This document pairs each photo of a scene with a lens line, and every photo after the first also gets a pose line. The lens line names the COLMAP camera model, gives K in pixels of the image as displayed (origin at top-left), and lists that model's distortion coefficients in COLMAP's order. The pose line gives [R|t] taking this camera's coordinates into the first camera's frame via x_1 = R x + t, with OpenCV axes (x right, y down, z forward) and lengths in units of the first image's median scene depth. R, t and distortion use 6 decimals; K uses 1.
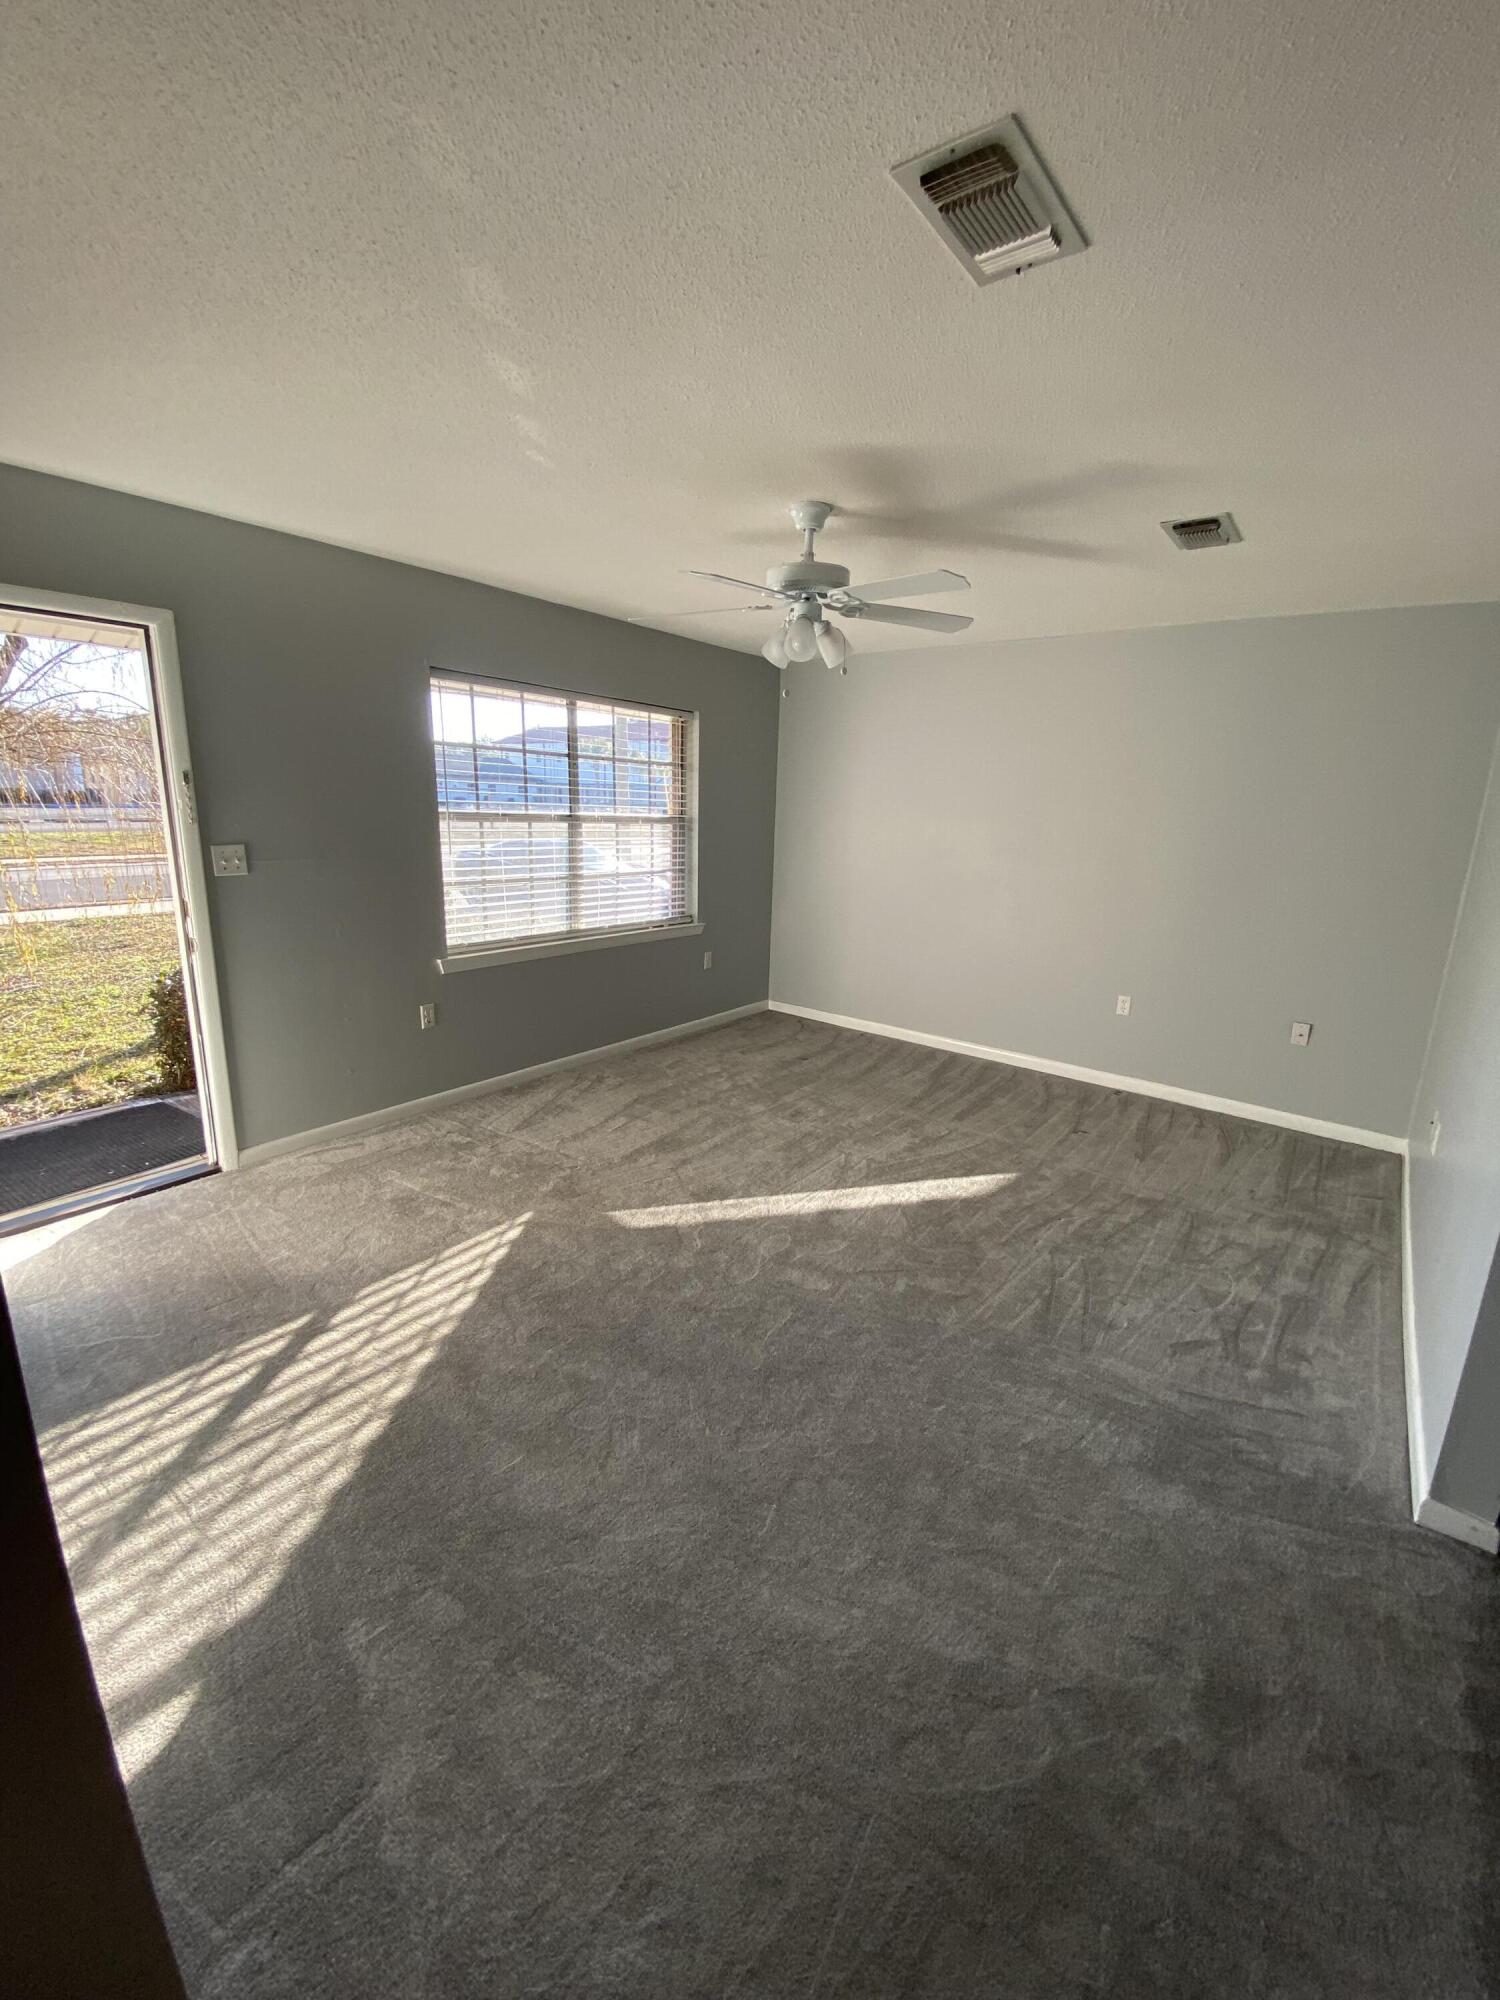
lens RADIAL K [[810.2, 0, 761.6], [0, 810.2, 990.2], [0, 0, 1]] dist [0.002414, -0.001395]
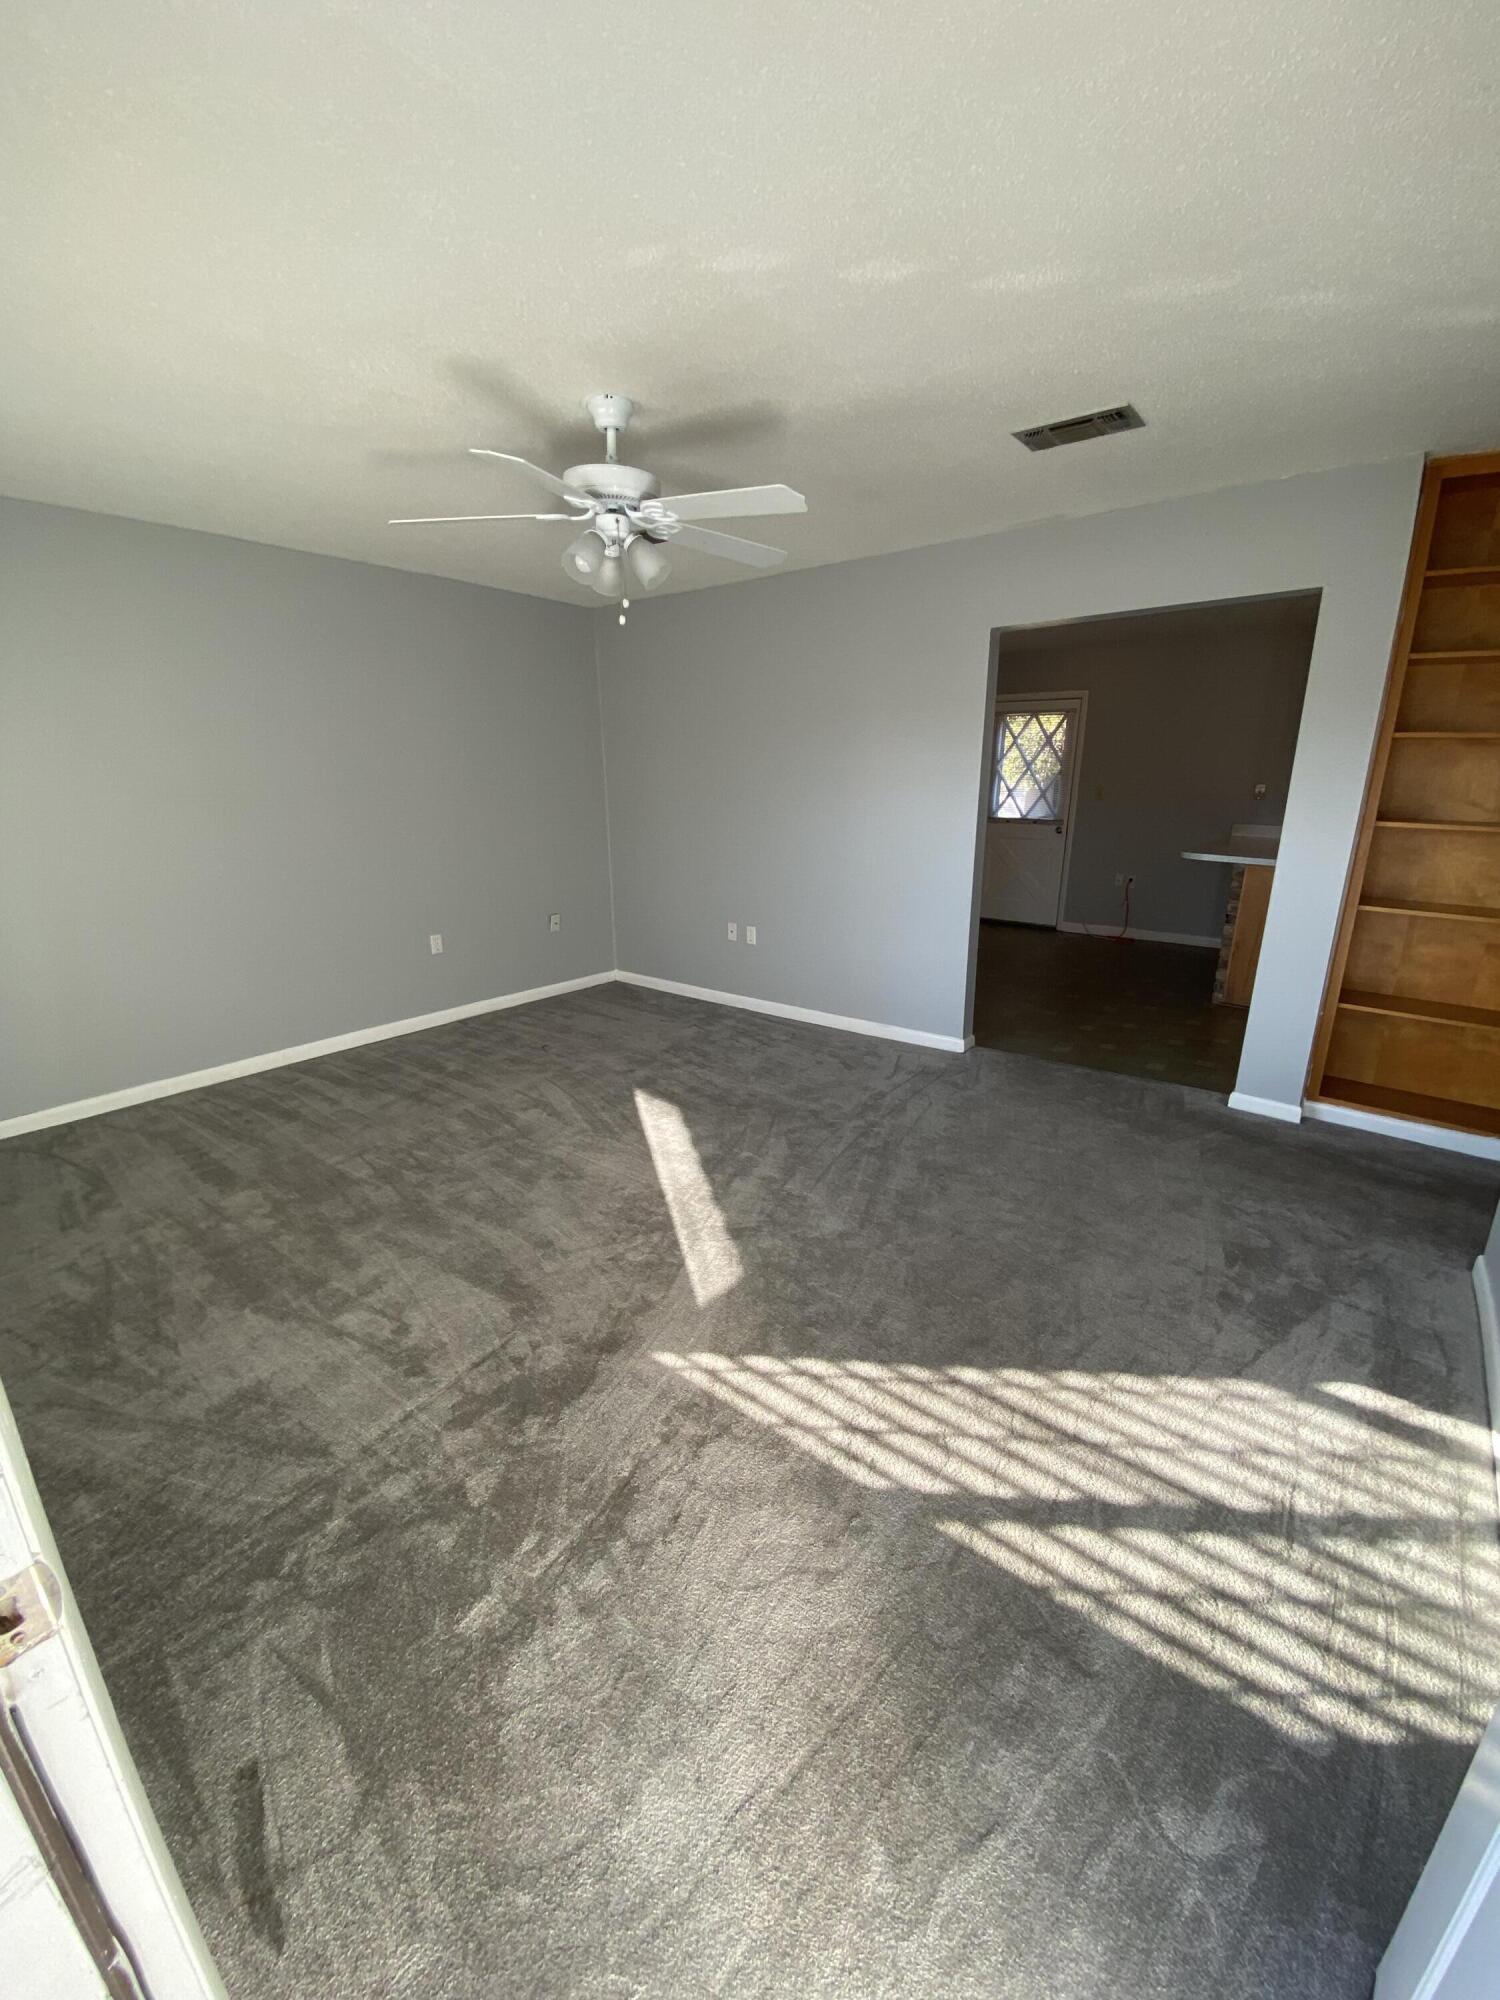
lens RADIAL K [[810.2, 0, 760.4], [0, 810.2, 1004.2], [0, 0, 1]] dist [0.002414, -0.001395]
pose [[-0.012026, -0.310100, 0.950628, -0.750722], [0.228070, 0.924786, 0.304556, -0.174948], [-0.973570, 0.220472, 0.059603, 0.706574]]
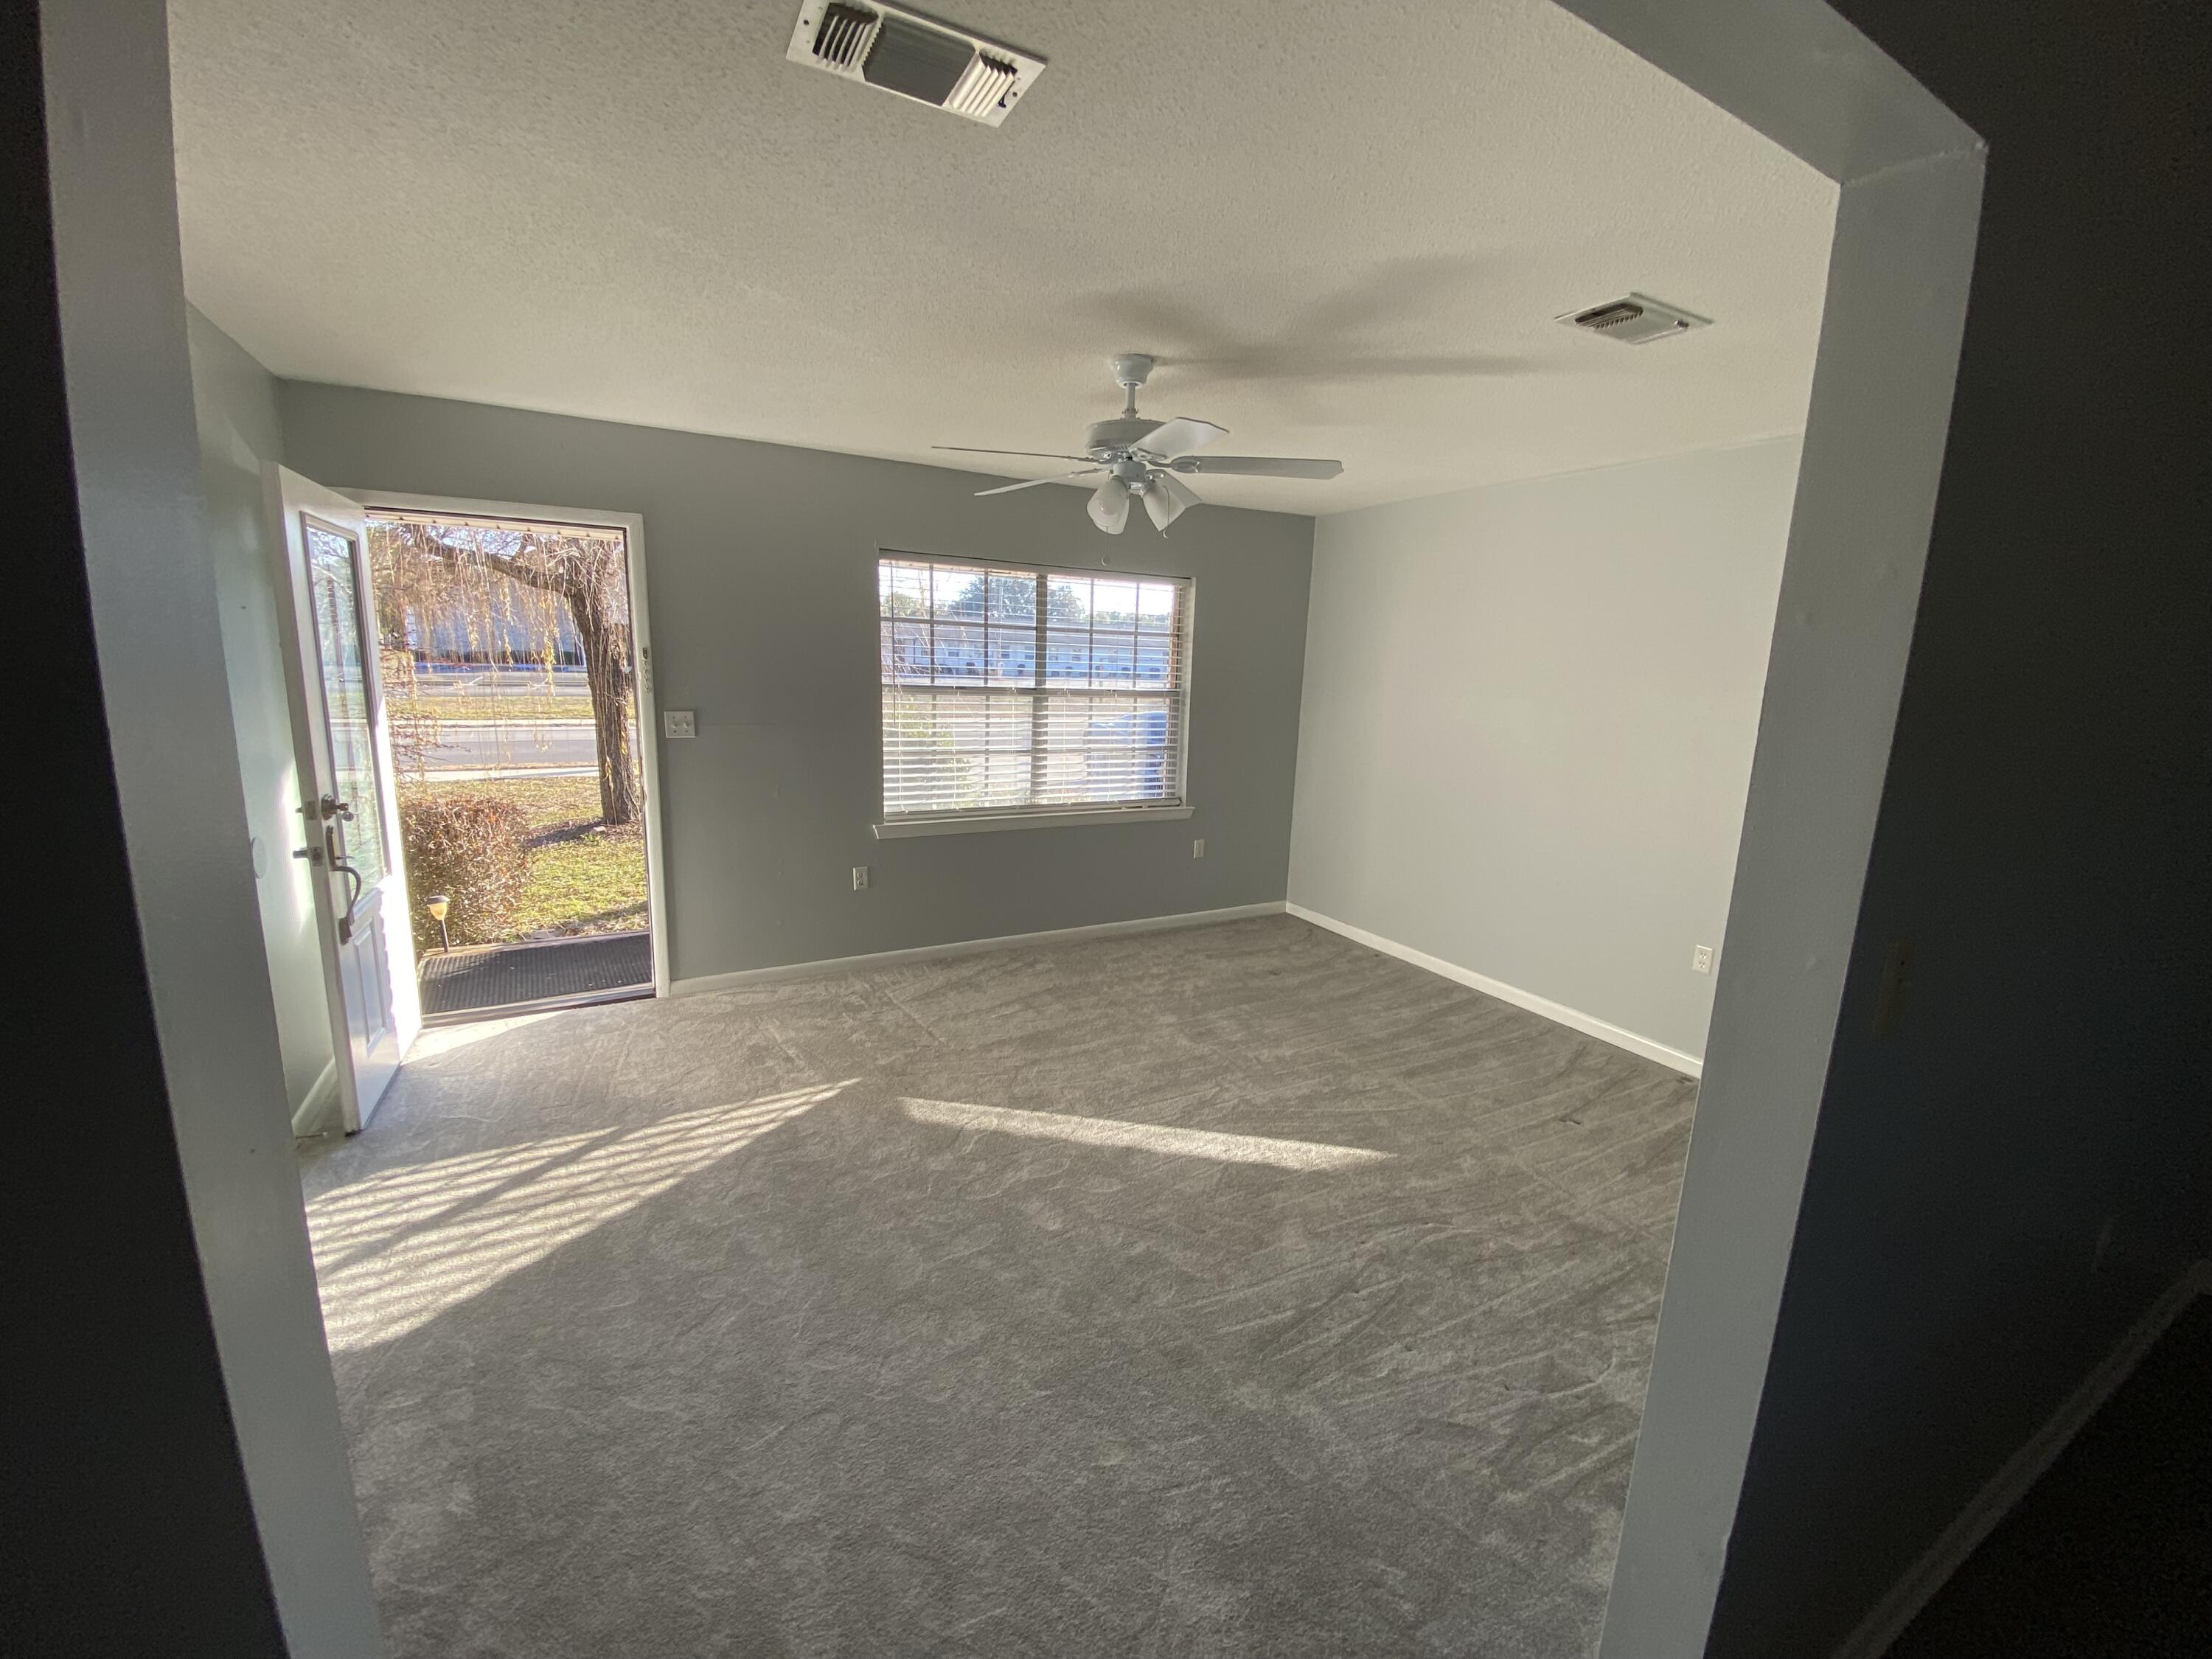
lens RADIAL K [[896.1, 0, 1100.5], [0, 896.1, 828.7], [0, 0, 1]] dist [0.002414, -0.001395]
pose [[0.914925, 0.075074, -0.396581, 0.350103], [-0.095610, 0.994897, -0.032239, -0.026637], [0.392136, 0.067413, 0.917434, 0.072224]]
